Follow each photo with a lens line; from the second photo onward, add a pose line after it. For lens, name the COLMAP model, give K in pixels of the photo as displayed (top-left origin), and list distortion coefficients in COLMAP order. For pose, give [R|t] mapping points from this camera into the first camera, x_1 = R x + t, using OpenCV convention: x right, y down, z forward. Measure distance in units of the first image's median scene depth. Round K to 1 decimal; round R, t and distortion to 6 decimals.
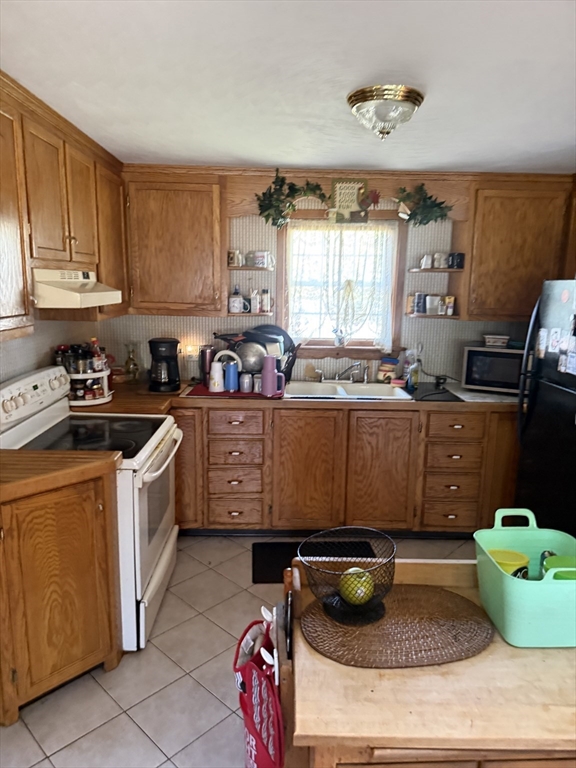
lens RADIAL K [[540.0, 0, 288.0], [0, 540.0, 384.0], [0, 0, 1]] dist [0.078909, -0.114045]
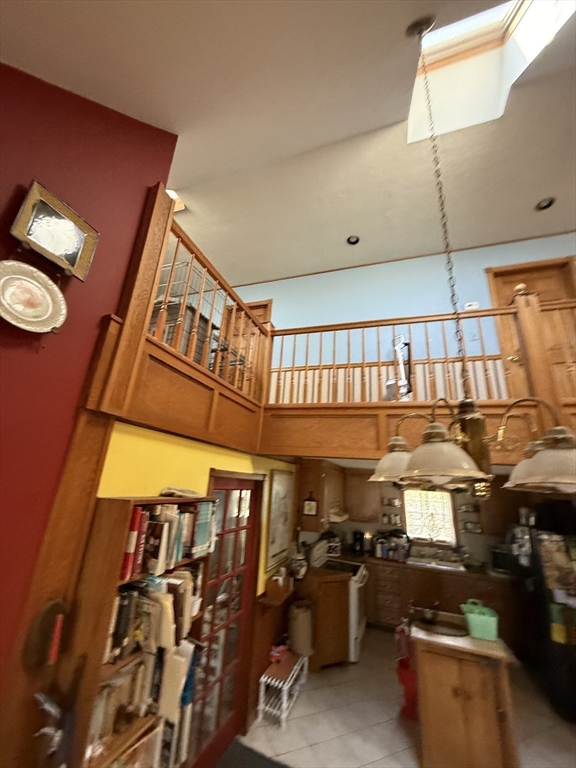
lens RADIAL K [[305.0, 0, 289.2], [0, 305.0, 381.4], [0, 0, 1]] dist [0.003129, -0.000082]
pose [[0.936249, -0.073500, -0.343563, 0.027102], [-0.108096, 0.870178, -0.480735, 0.030860], [0.334295, 0.487226, 0.806758, -0.691859]]
